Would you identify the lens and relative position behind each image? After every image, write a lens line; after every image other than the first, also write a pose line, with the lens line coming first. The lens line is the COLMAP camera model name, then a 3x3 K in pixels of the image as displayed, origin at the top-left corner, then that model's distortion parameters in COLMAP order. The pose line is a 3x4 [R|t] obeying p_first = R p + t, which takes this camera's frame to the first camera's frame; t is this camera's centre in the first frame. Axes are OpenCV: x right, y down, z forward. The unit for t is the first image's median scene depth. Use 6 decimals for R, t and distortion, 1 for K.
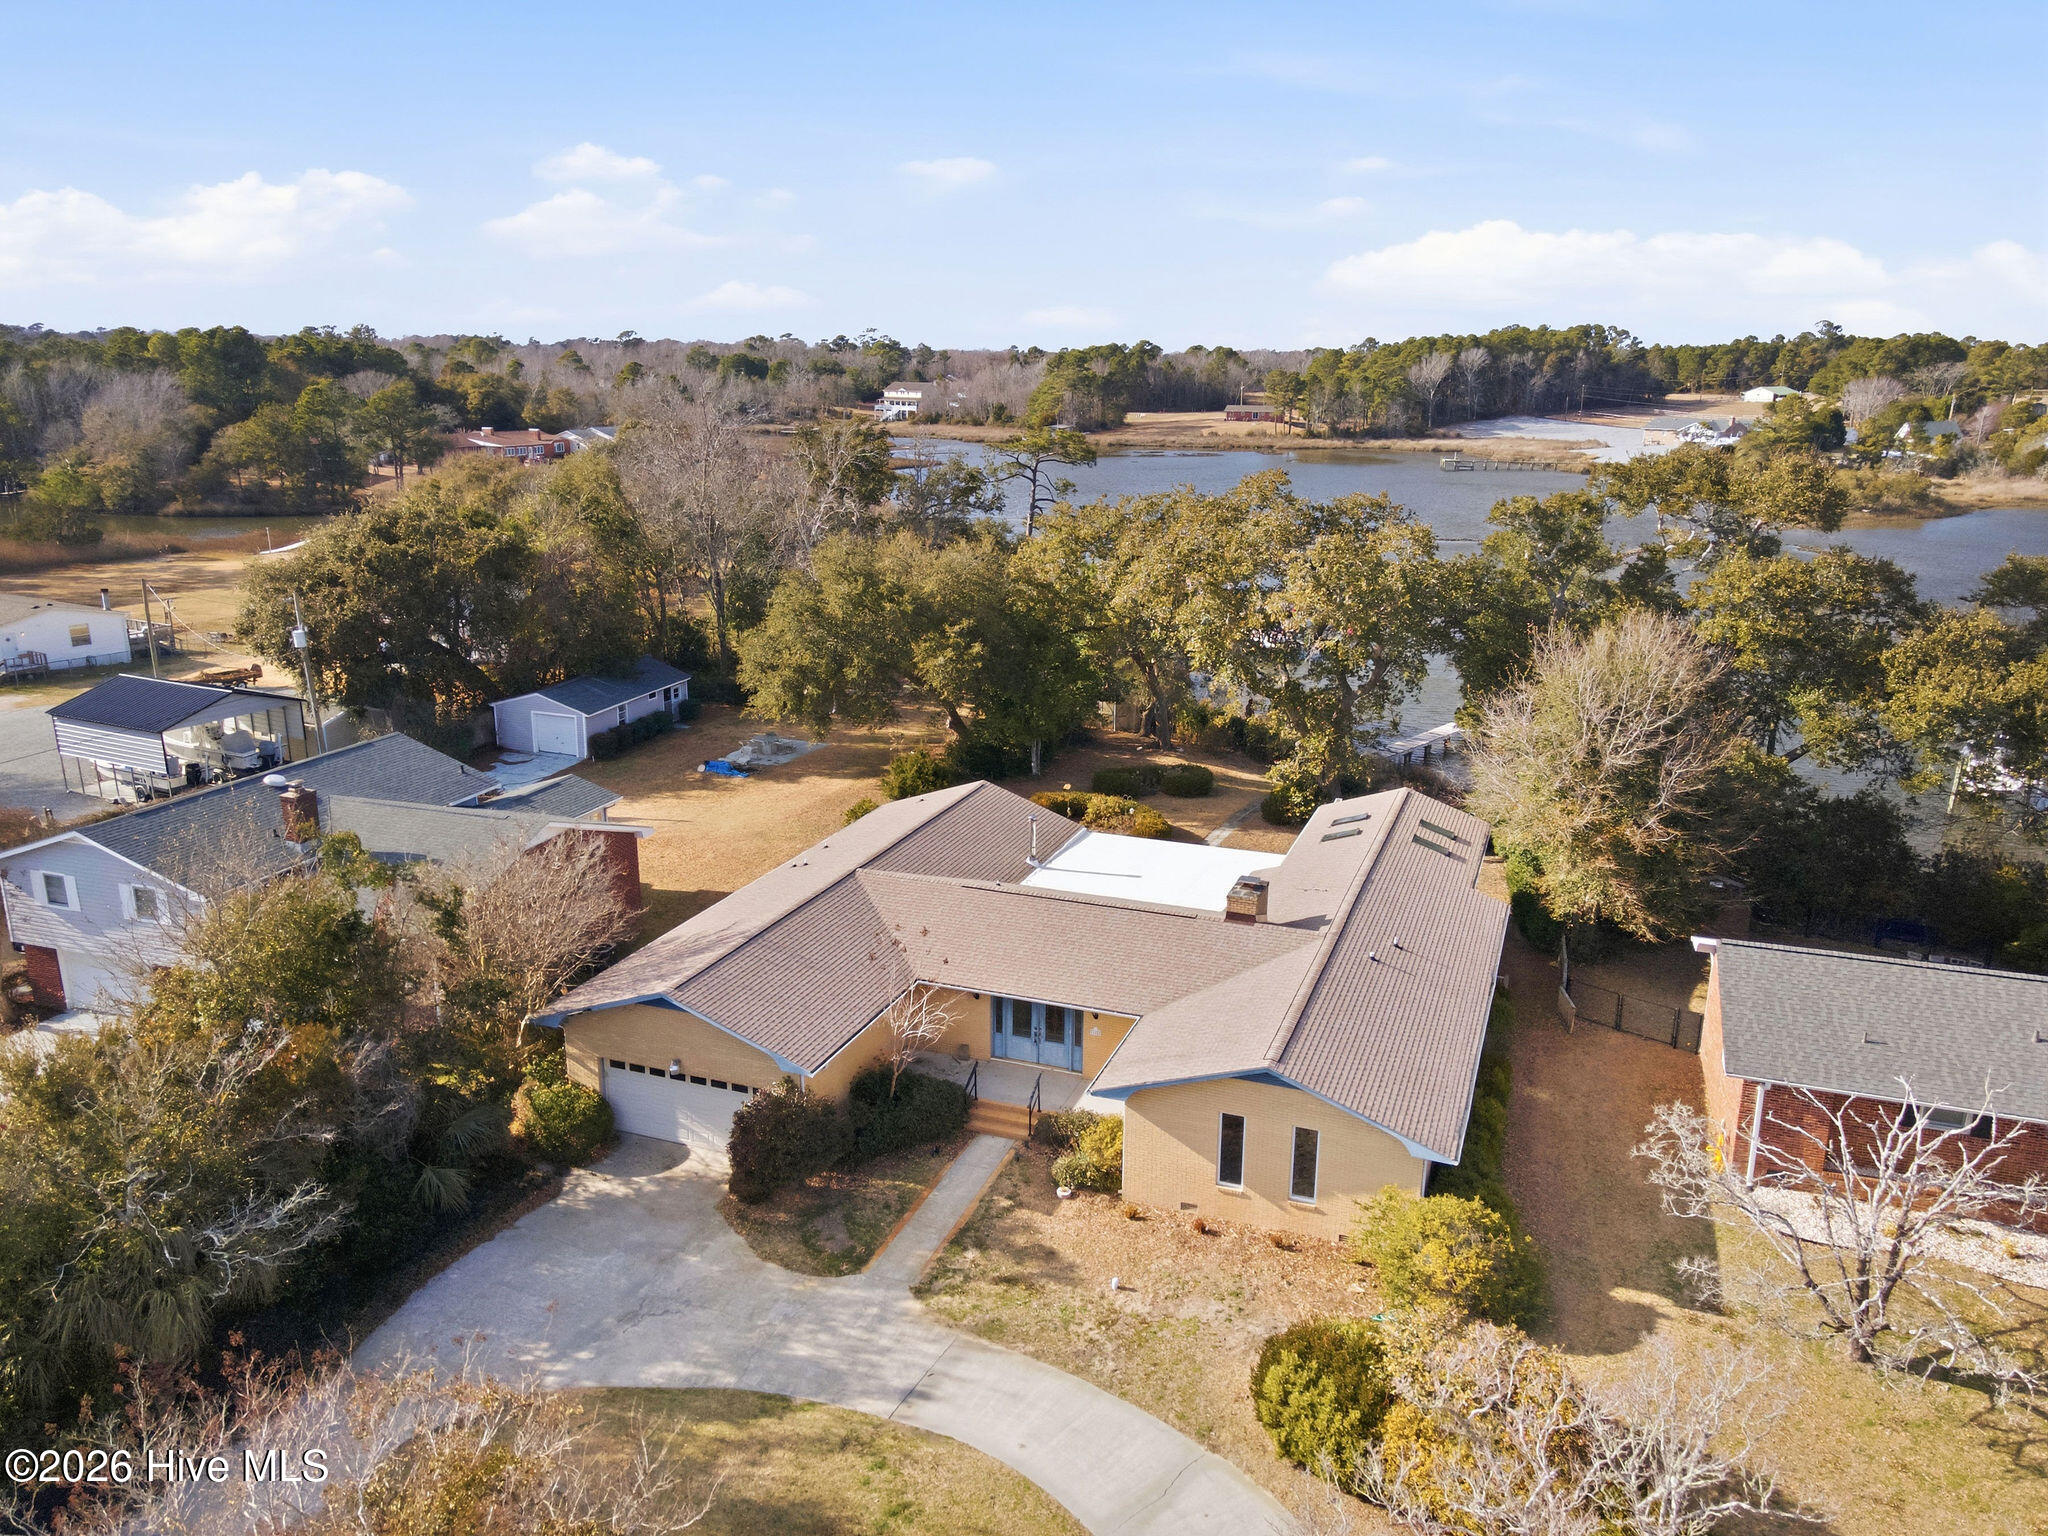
lens RADIAL K [[1459.8, 0, 1021.2], [0, 1459.8, 782.0], [0, 0, 1]] dist [0.042299, 0.005554]
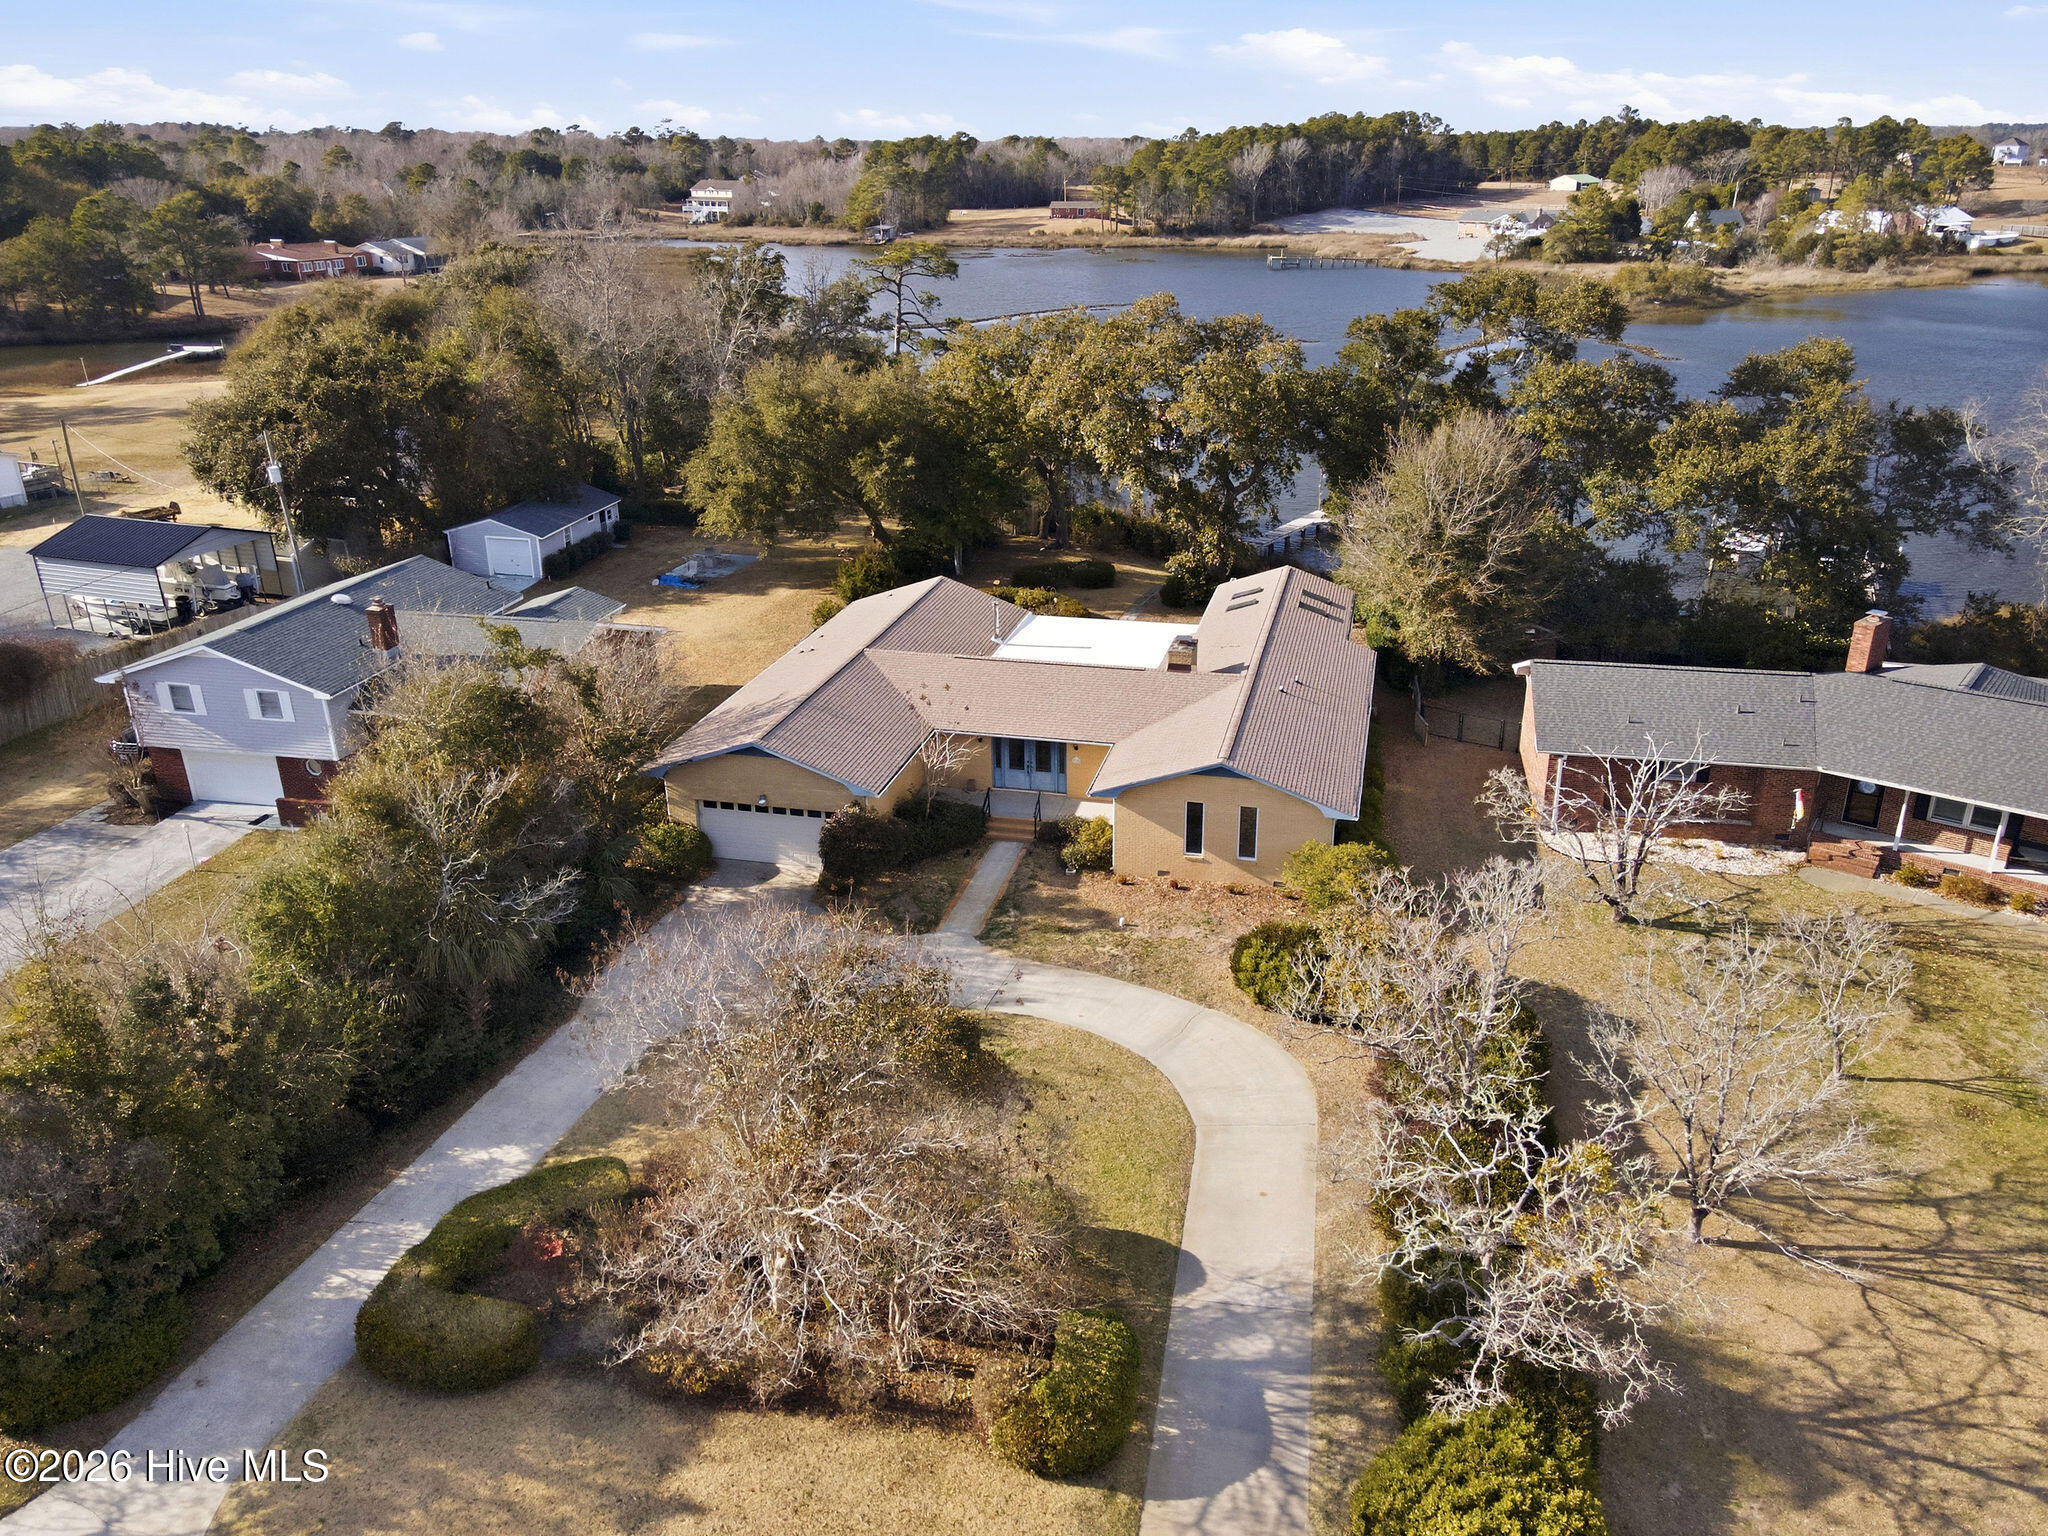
lens RADIAL K [[1487.2, 0, 1052.4], [0, 1487.2, 774.6], [0, 0, 1]] dist [0.042115, 0.012055]
pose [[0.989670, -0.064263, 0.128153, -0.090058], [0.048948, 0.991655, 0.119270, 0.017050], [-0.134748, -0.111765, 0.984557, -0.187844]]
